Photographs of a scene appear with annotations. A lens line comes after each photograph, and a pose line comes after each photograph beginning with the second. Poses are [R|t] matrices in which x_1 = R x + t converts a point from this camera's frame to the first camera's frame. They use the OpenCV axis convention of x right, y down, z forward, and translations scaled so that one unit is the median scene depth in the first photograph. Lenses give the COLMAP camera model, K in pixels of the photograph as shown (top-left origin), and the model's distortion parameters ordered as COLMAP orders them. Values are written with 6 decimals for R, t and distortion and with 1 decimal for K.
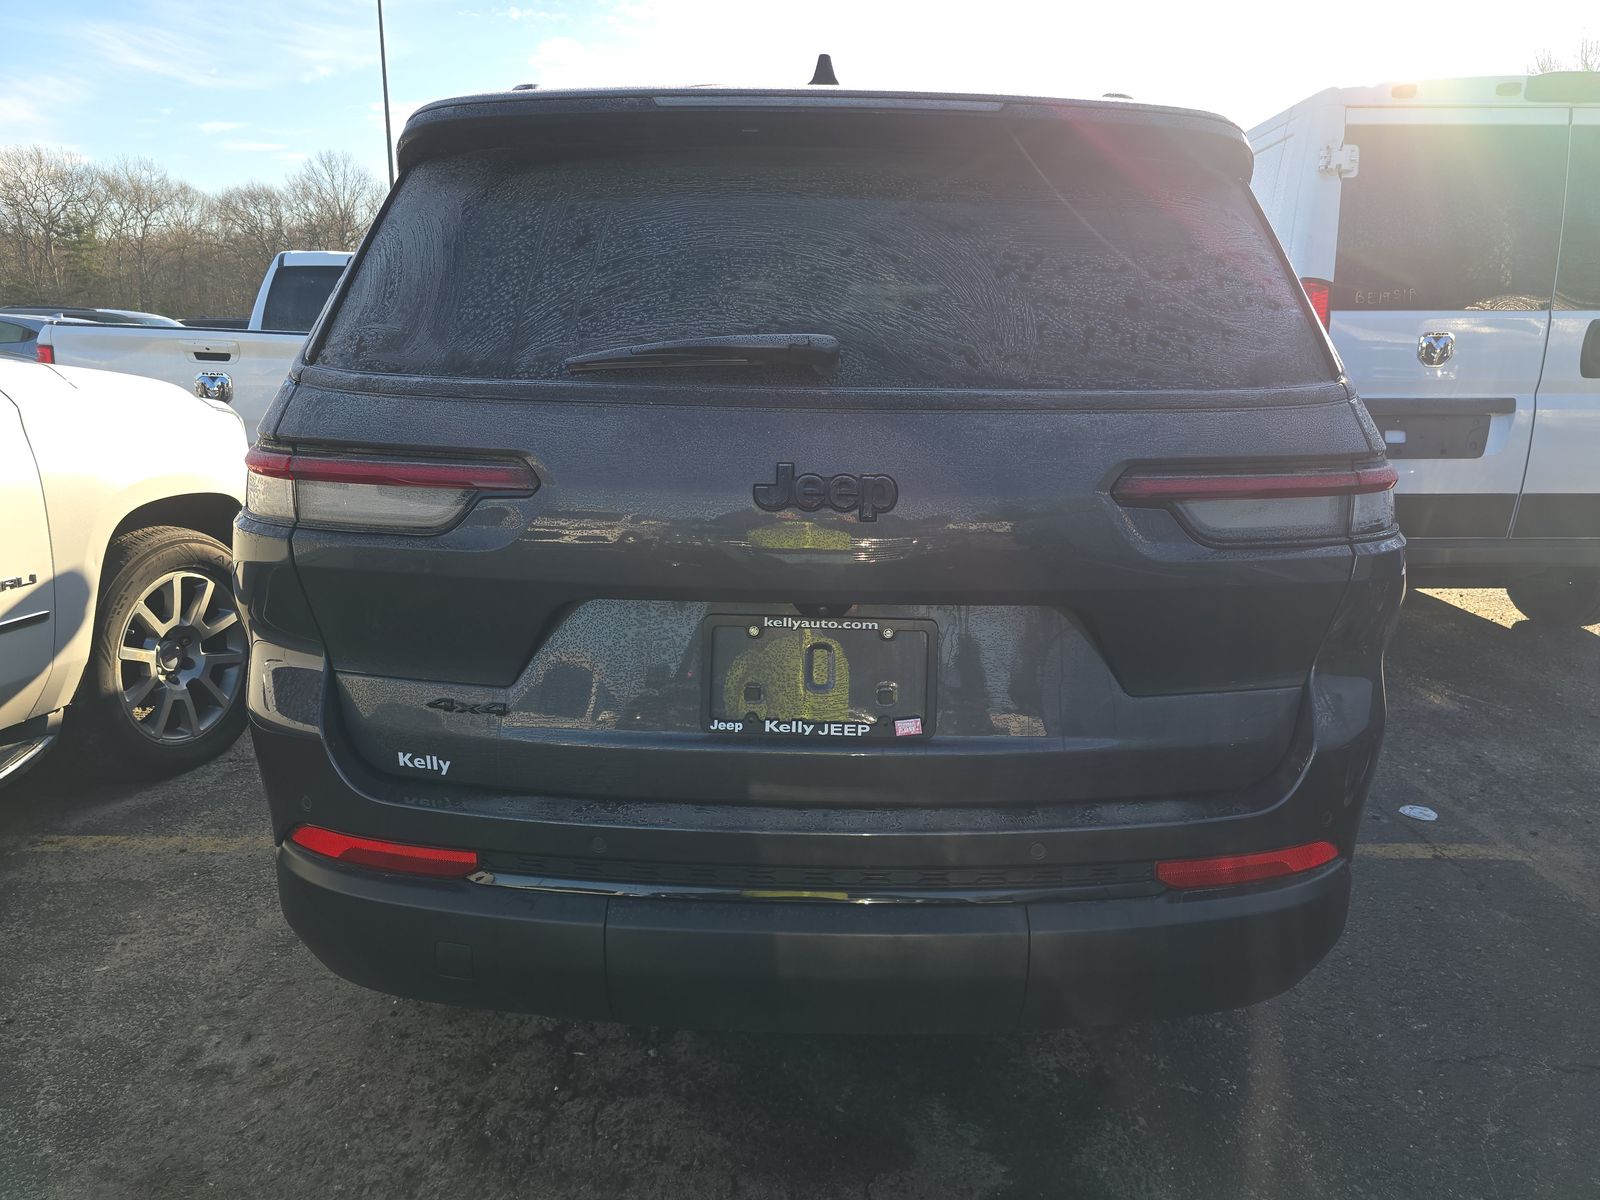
lens RADIAL K [[1092.2, 0, 798.7], [0, 1092.2, 598.3], [0, 0, 1]] dist [0.030221, -0.011016]
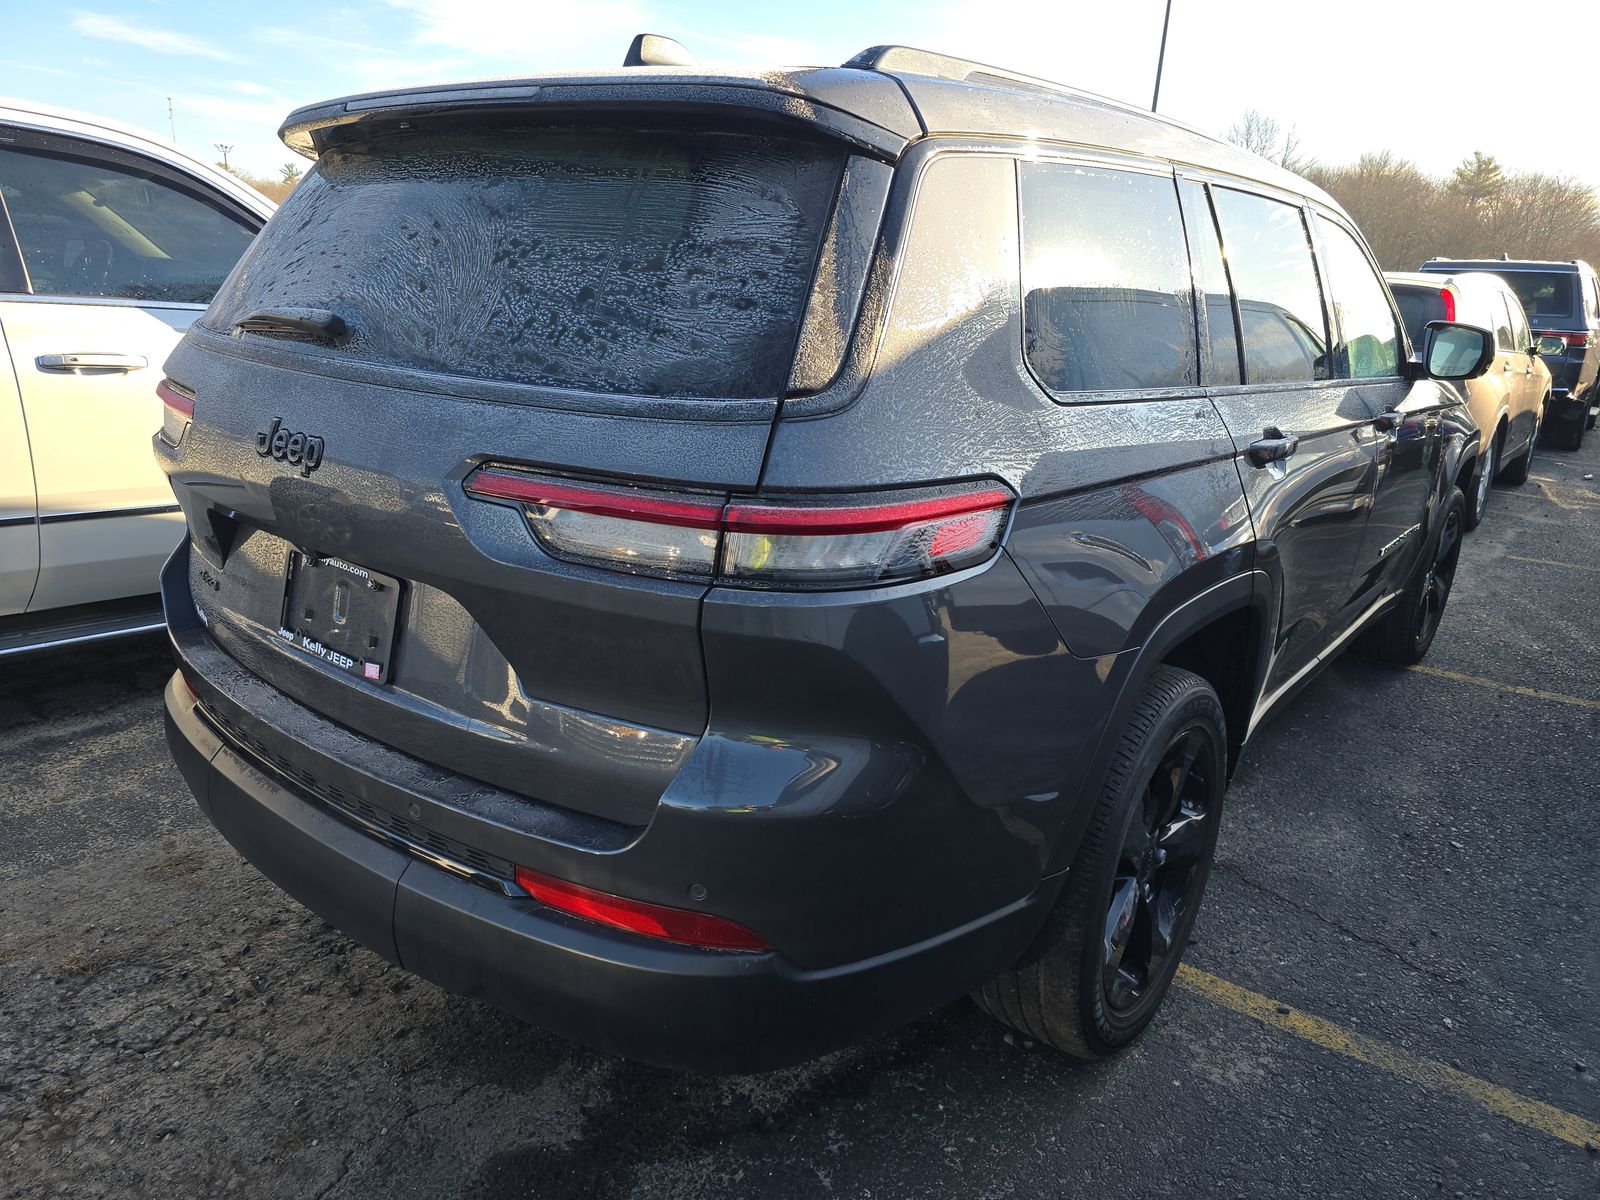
lens RADIAL K [[1092.2, 0, 797.1], [0, 1092.2, 603.0], [0, 0, 1]] dist [0.030221, -0.011016]
pose [[0.782995, 0.201876, -0.588358, 0.865925], [-0.178091, 0.979030, 0.098916, -0.109272], [0.595988, 0.027331, 0.802528, 0.289489]]
